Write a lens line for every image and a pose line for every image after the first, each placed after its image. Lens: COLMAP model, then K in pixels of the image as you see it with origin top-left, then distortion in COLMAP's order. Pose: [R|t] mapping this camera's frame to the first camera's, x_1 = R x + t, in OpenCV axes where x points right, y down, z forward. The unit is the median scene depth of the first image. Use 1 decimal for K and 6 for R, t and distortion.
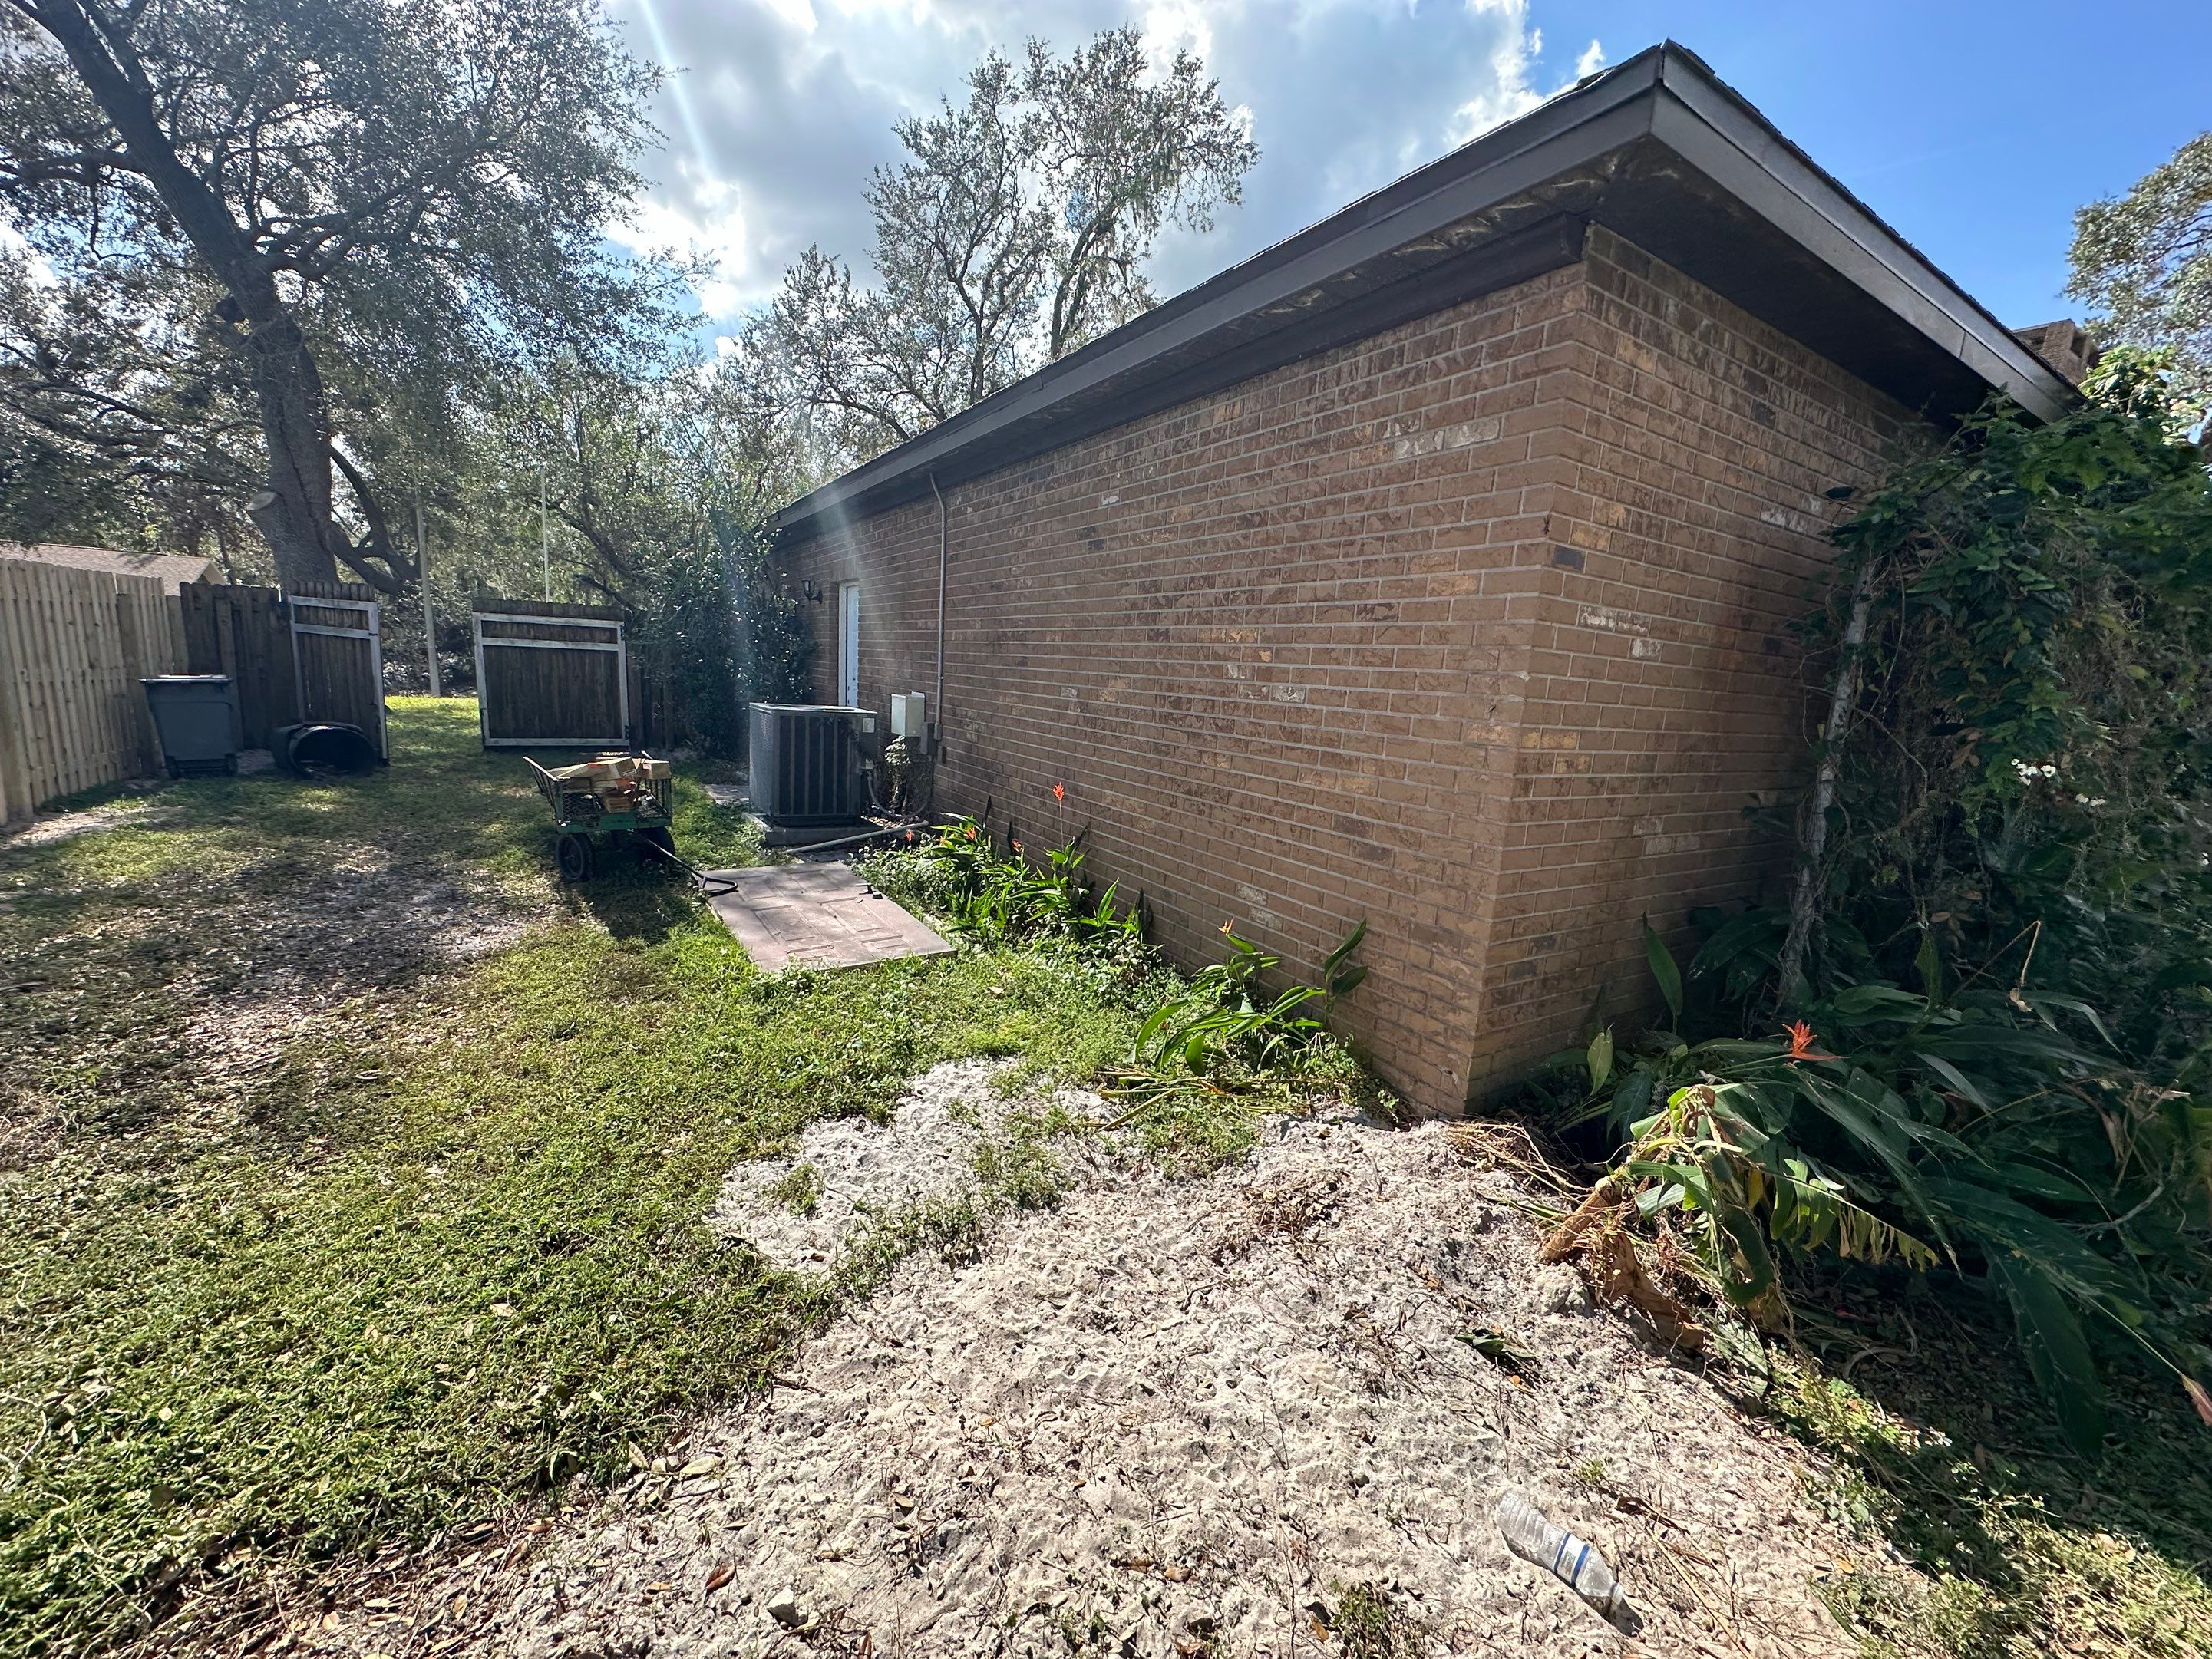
lens RADIAL K [[869.8, 0, 1102.7], [0, 869.8, 827.6], [0, 0, 1]] dist [0.000302, 0.000185]
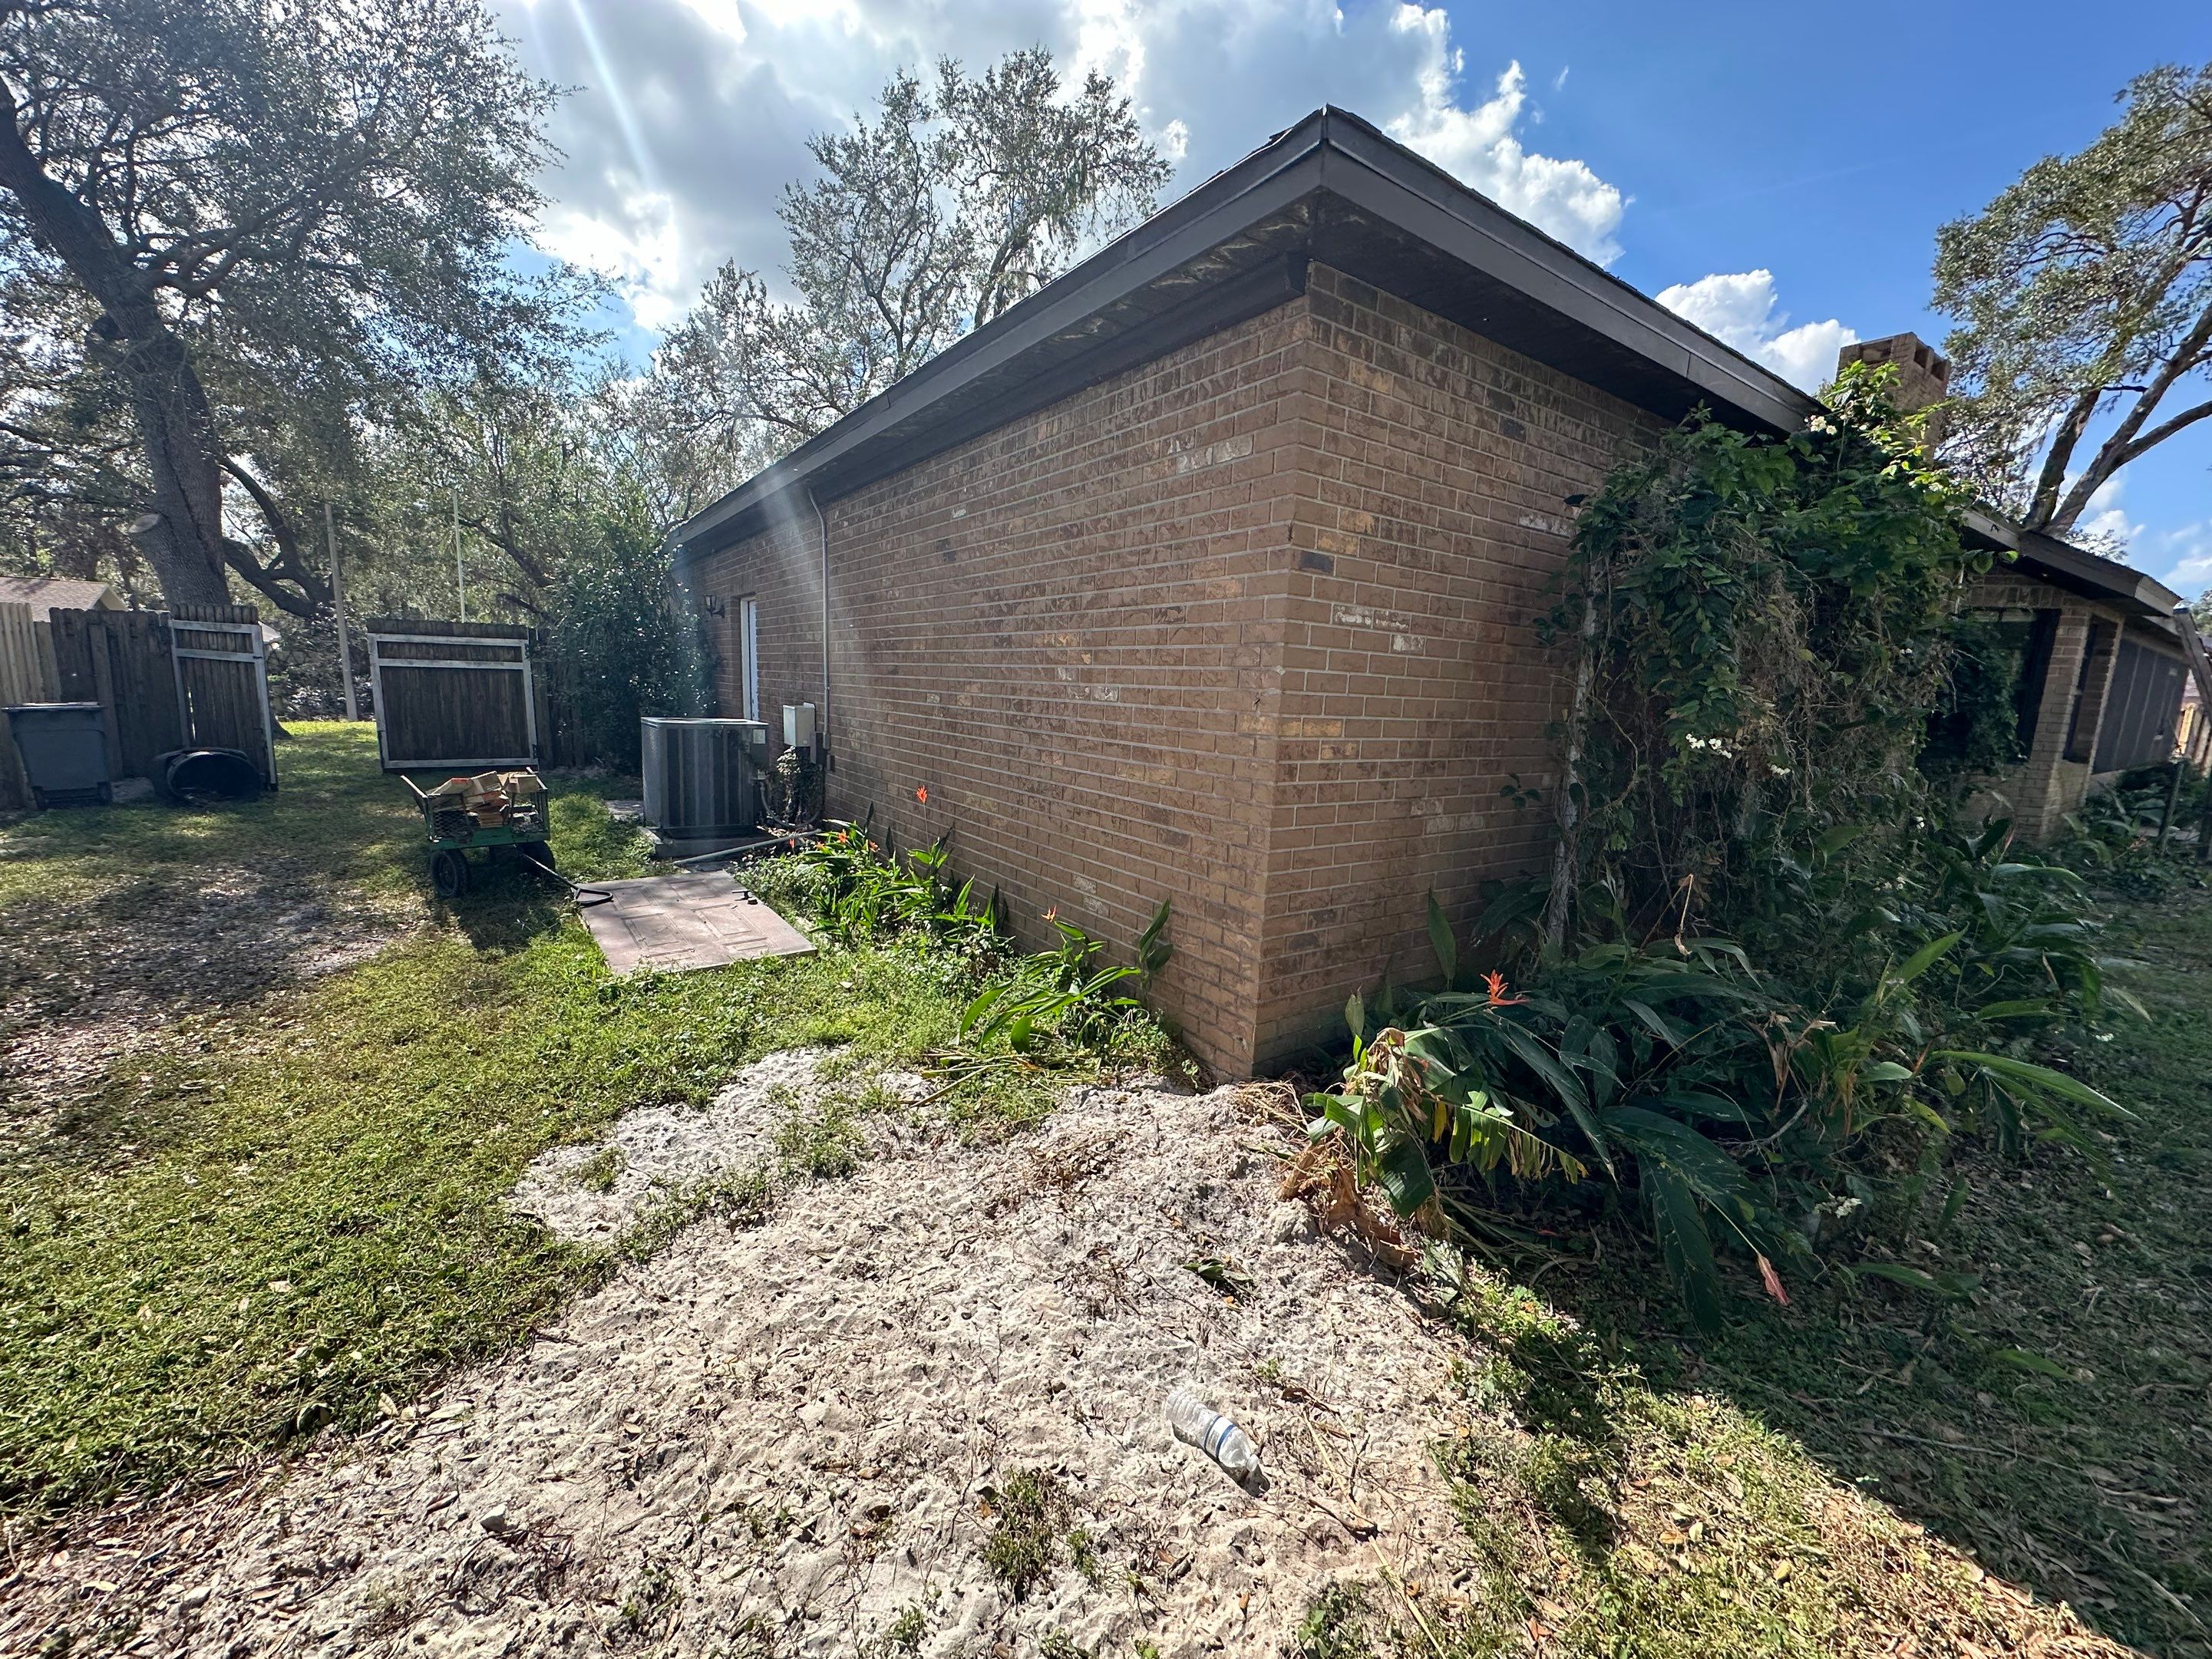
lens RADIAL K [[869.8, 0, 1100.7], [0, 869.8, 828.9], [0, 0, 1]] dist [0.000302, 0.000185]
pose [[0.998481, -0.029604, 0.046466, 0.121290], [0.030015, 0.999516, -0.008174, 0.016091], [-0.046202, 0.009556, 0.998886, -0.048041]]
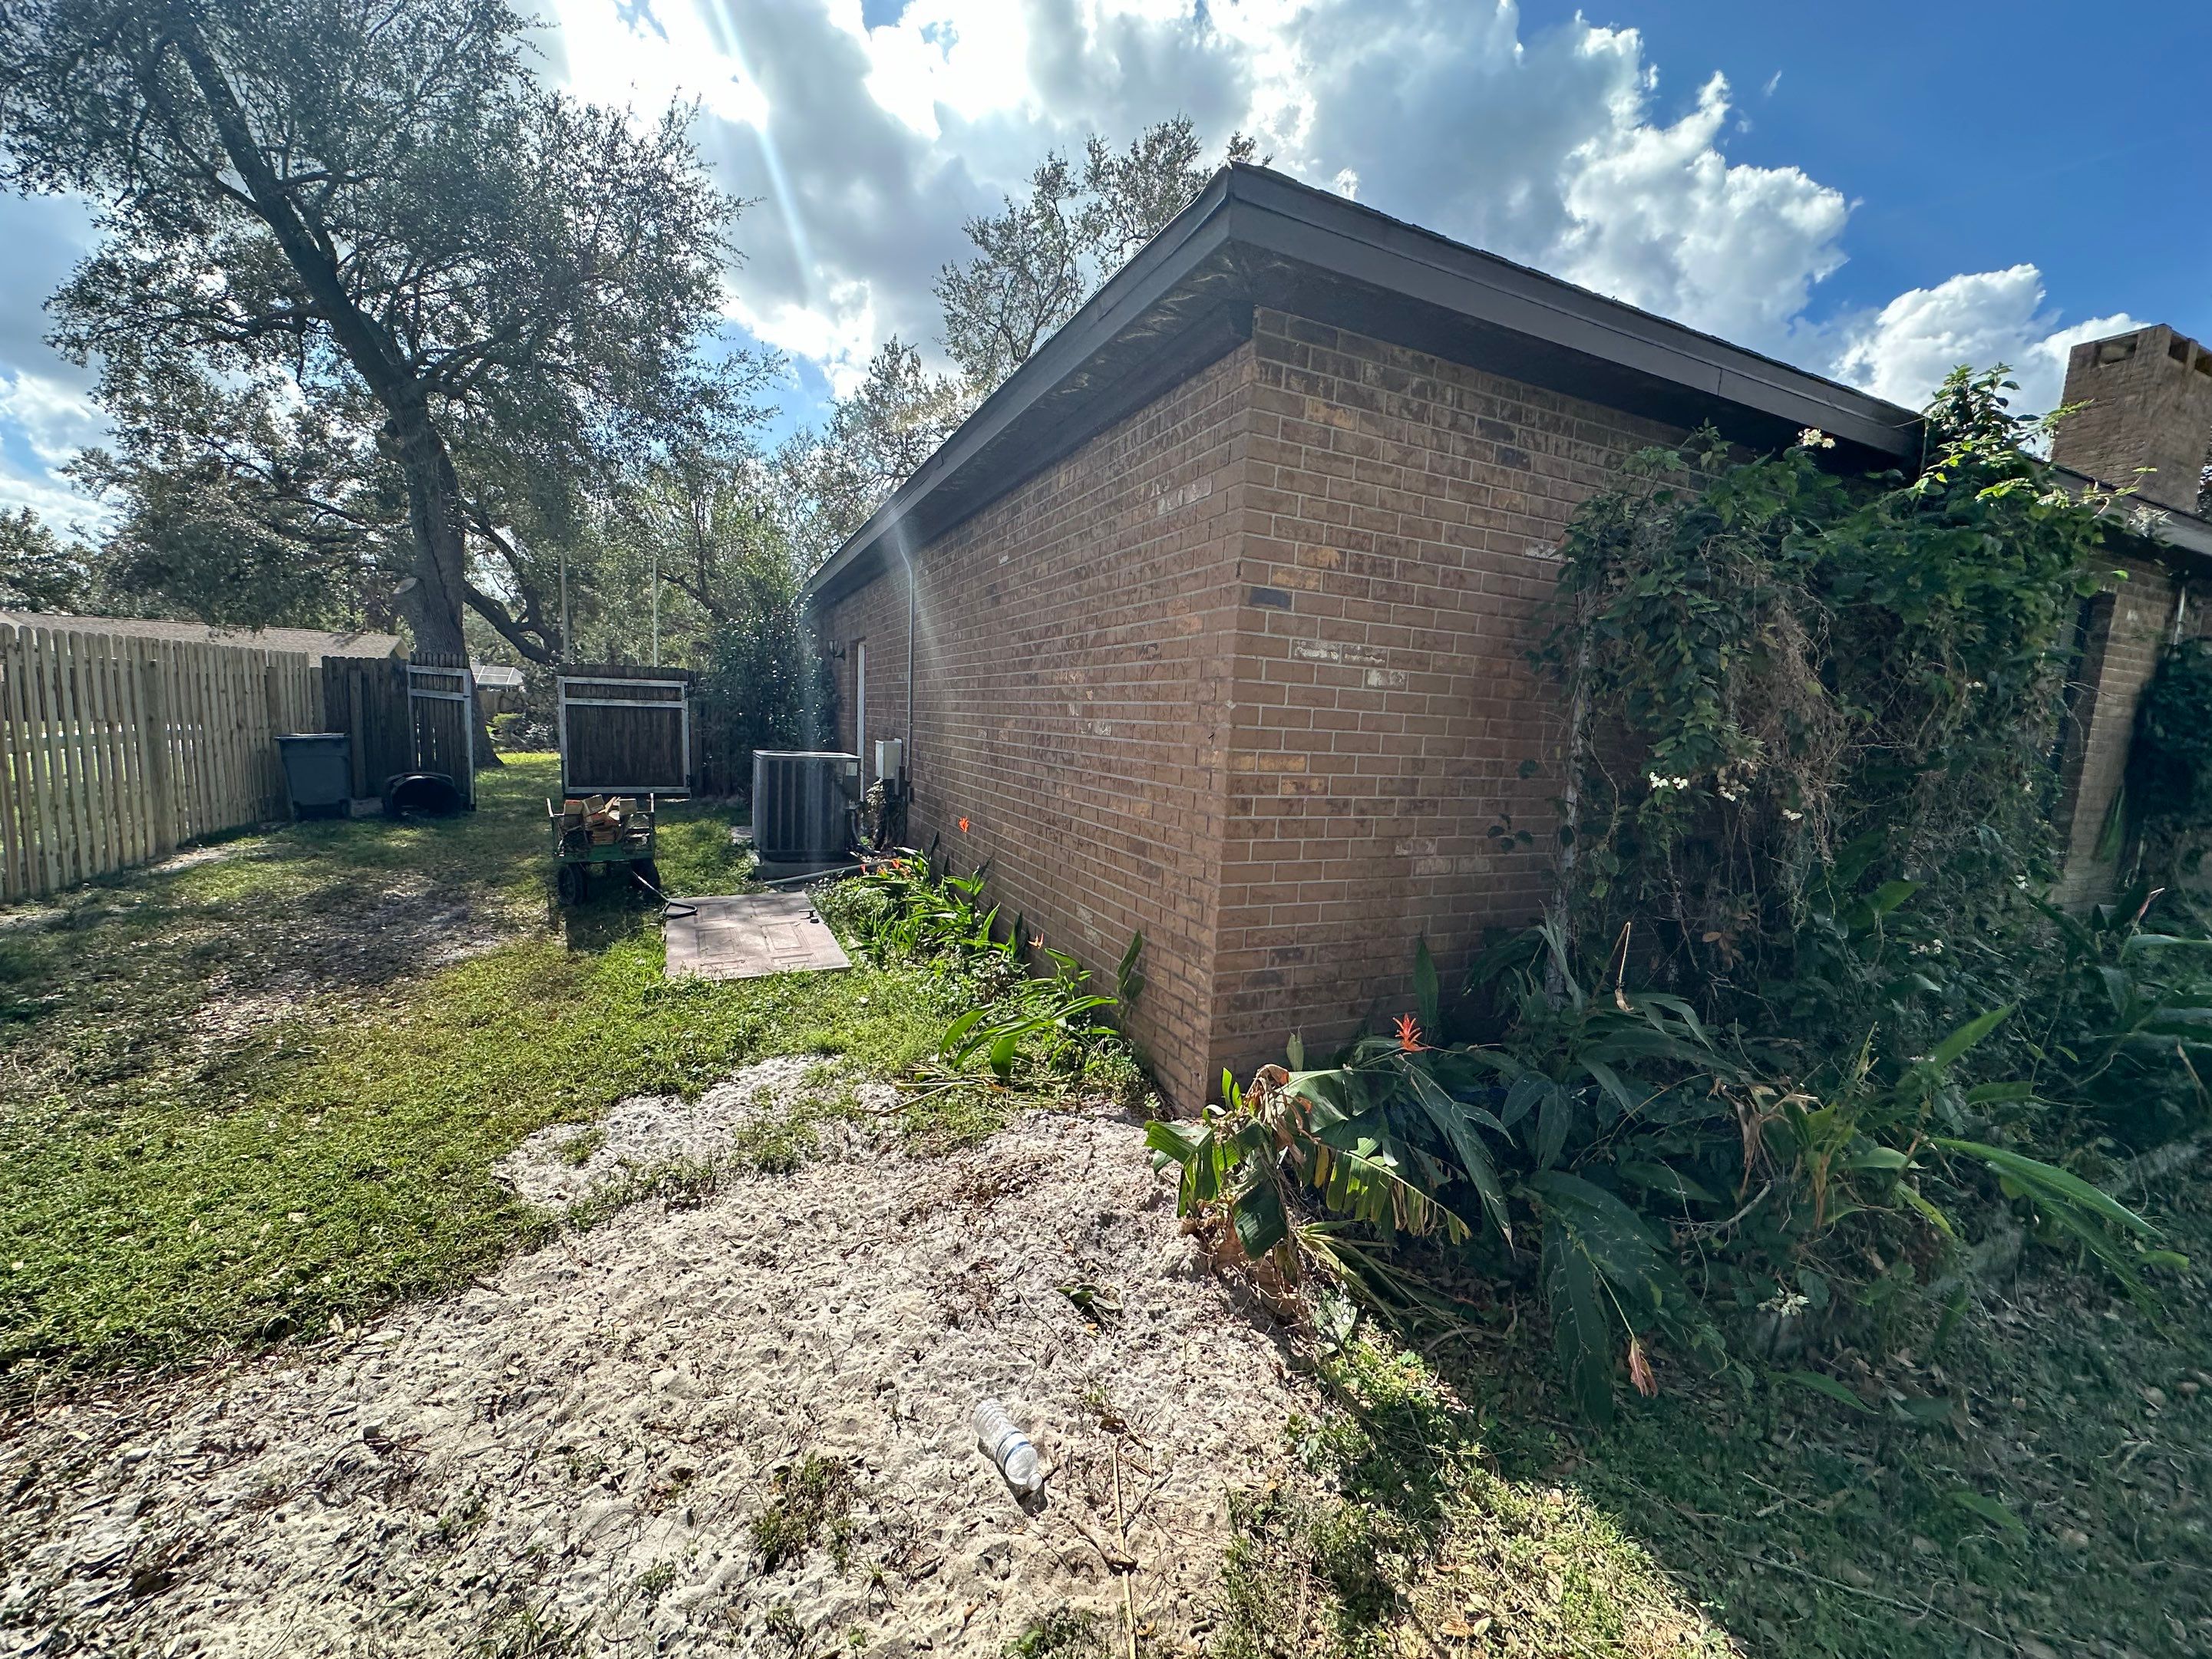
lens RADIAL K [[869.8, 0, 1105.9], [0, 869.8, 829.4], [0, 0, 1]] dist [0.000302, 0.000185]
pose [[0.992806, -0.002292, -0.119711, 0.275000], [-0.004422, 0.998433, -0.055790, 0.027087], [0.119651, 0.055918, 0.991240, -0.059717]]
